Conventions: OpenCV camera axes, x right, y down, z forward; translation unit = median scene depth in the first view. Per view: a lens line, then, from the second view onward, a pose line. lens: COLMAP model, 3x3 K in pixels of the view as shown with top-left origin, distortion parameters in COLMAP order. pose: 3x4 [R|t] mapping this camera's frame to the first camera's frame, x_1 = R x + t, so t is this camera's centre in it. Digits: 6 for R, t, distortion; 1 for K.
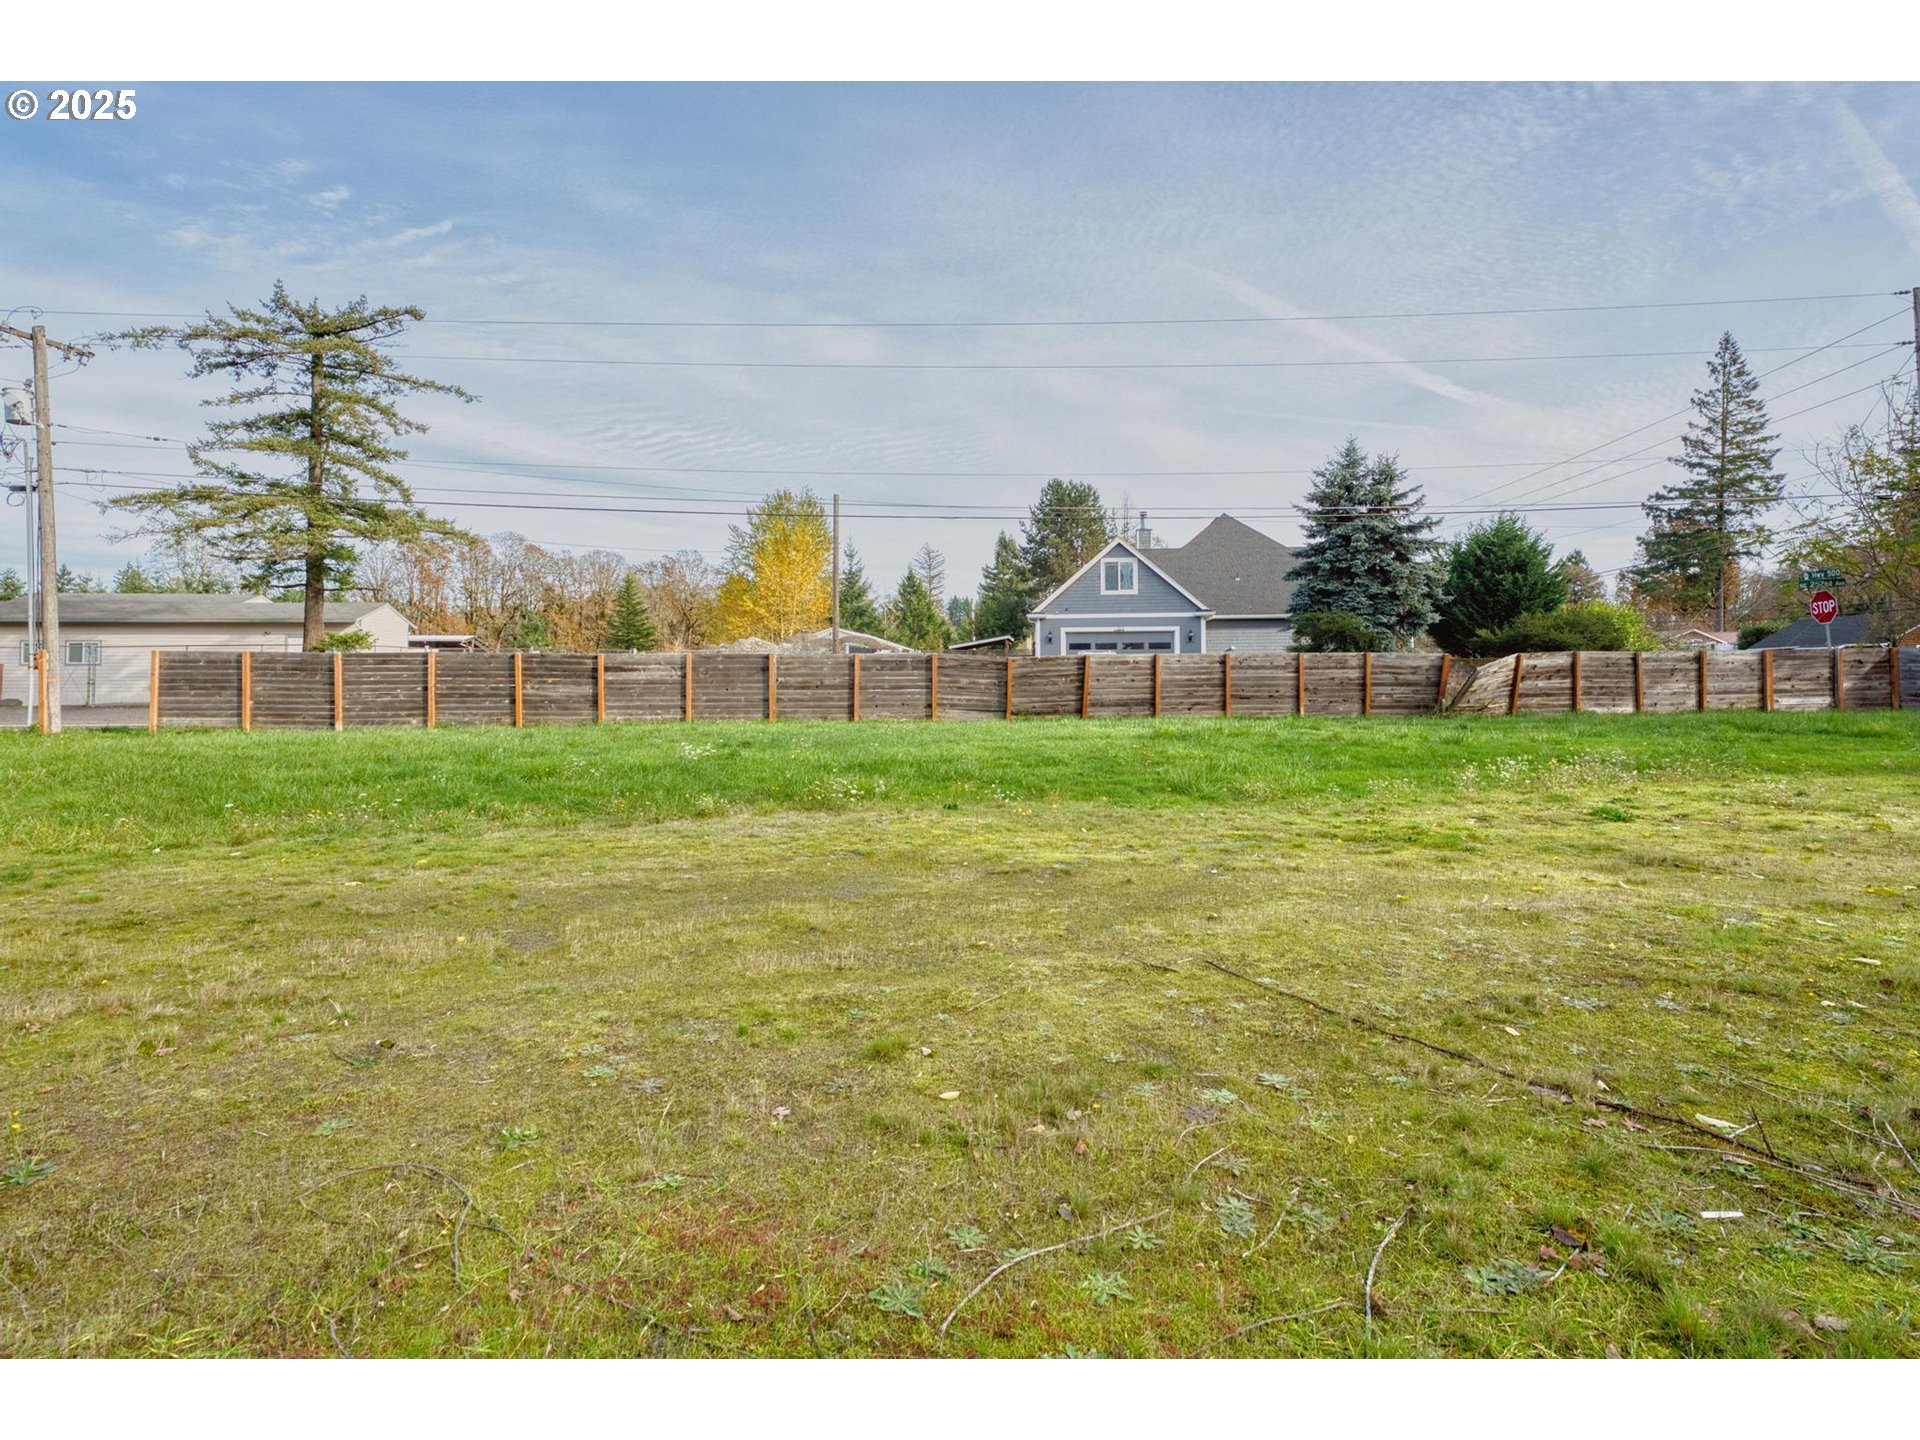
lens RADIAL K [[1318.0, 0, 958.0], [0, 1318.0, 716.8], [0, 0, 1]] dist [0.034794, 0.002994]
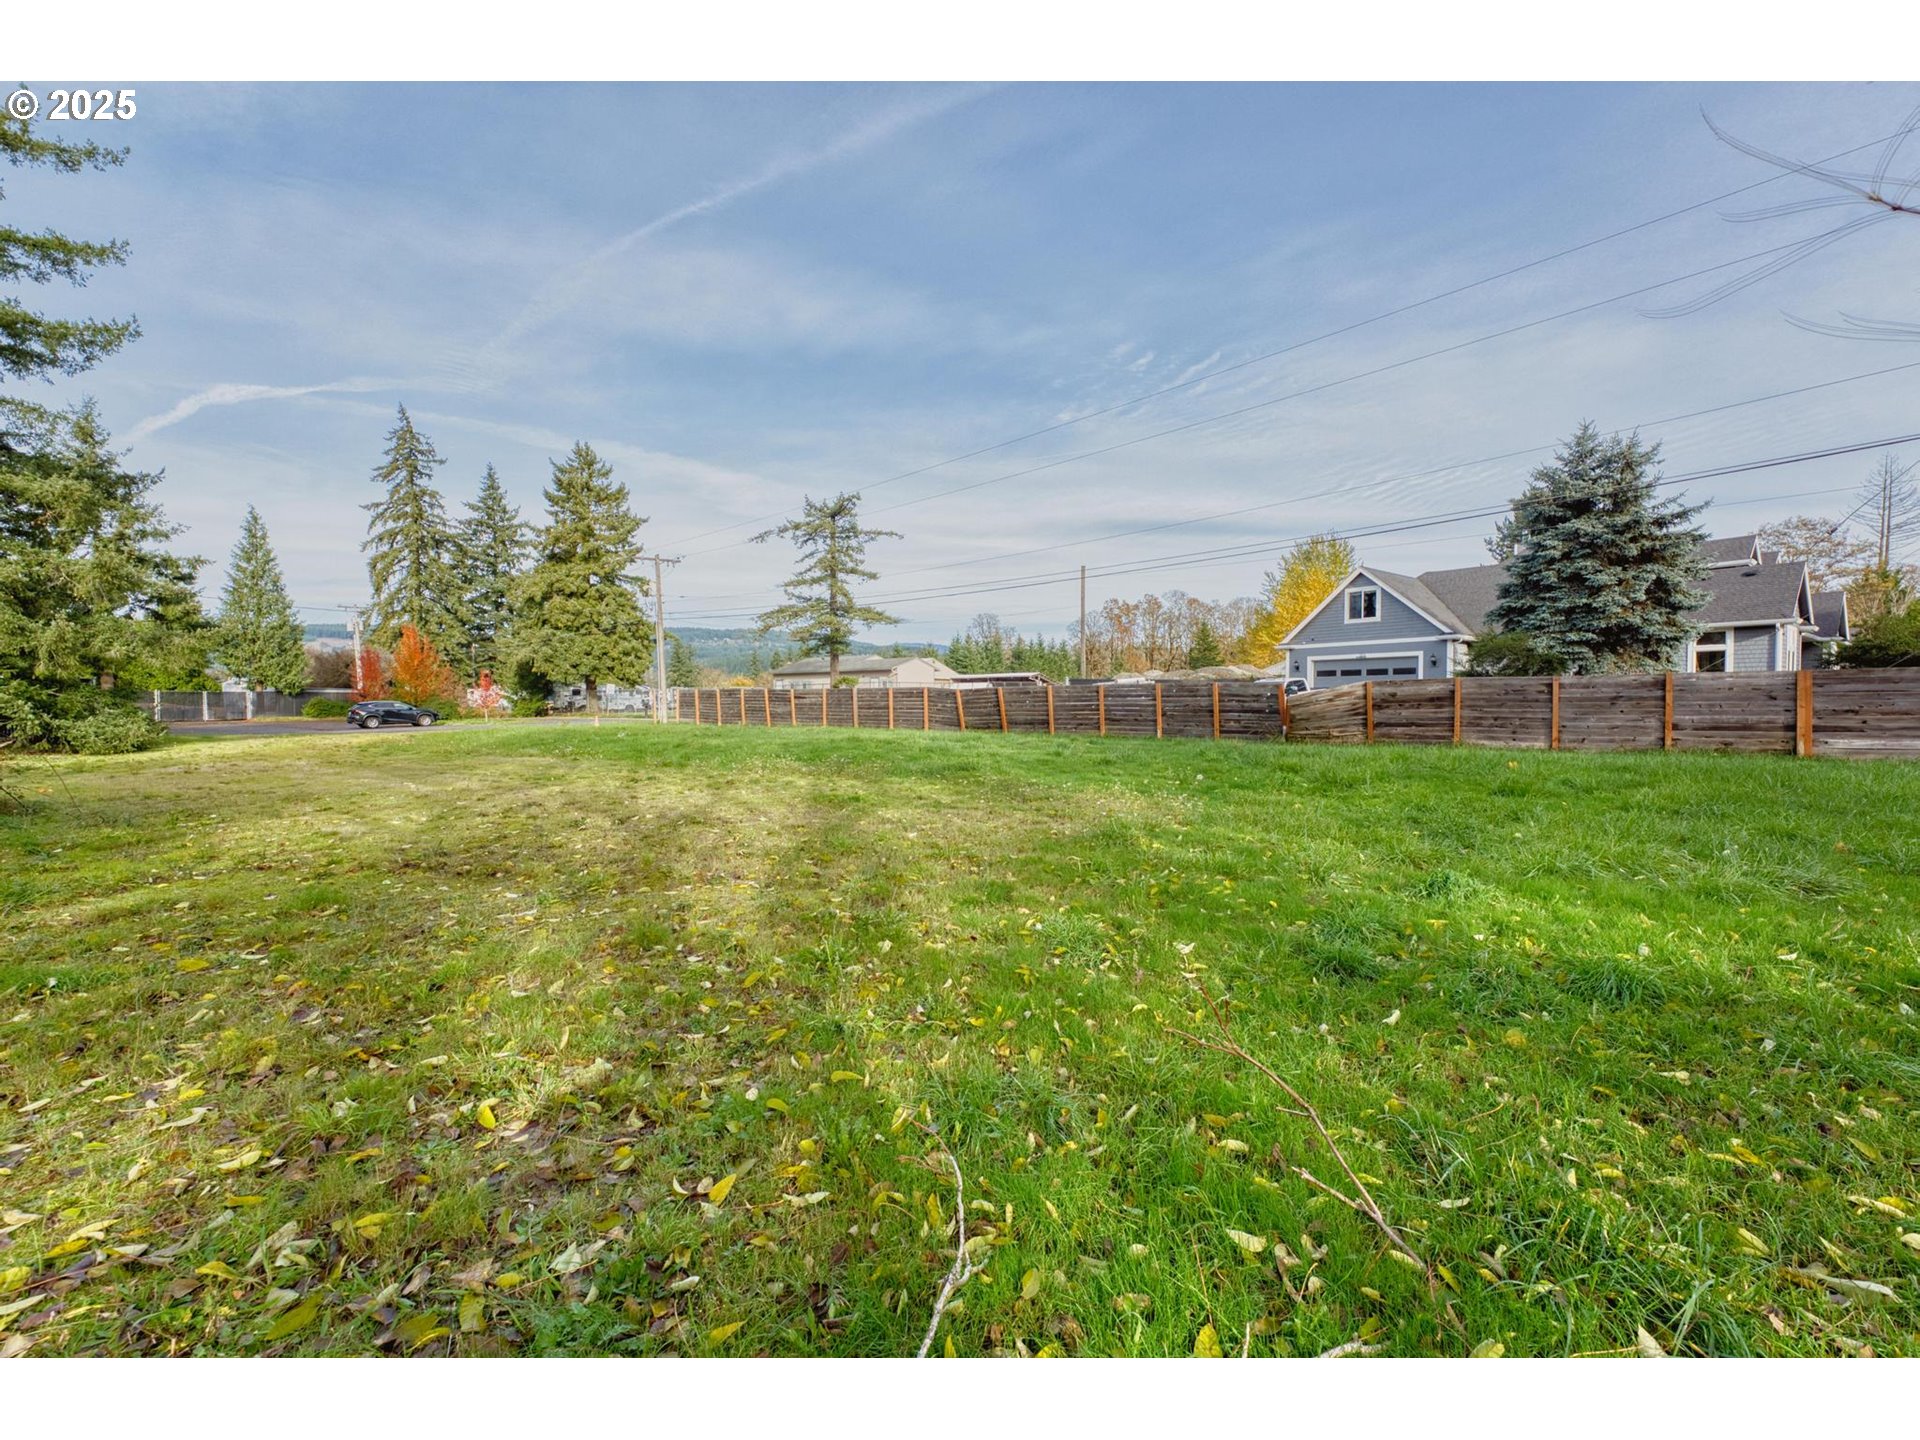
lens RADIAL K [[1445.4, 0, 959.0], [0, 1445.4, 715.7], [0, 0, 1]] dist [-0.006953, 0.003587]
pose [[0.391847, 0.014233, -0.919920, 1.040422], [-0.027534, 0.999614, 0.003737, -0.015197], [0.919618, 0.023864, 0.392087, 0.267453]]
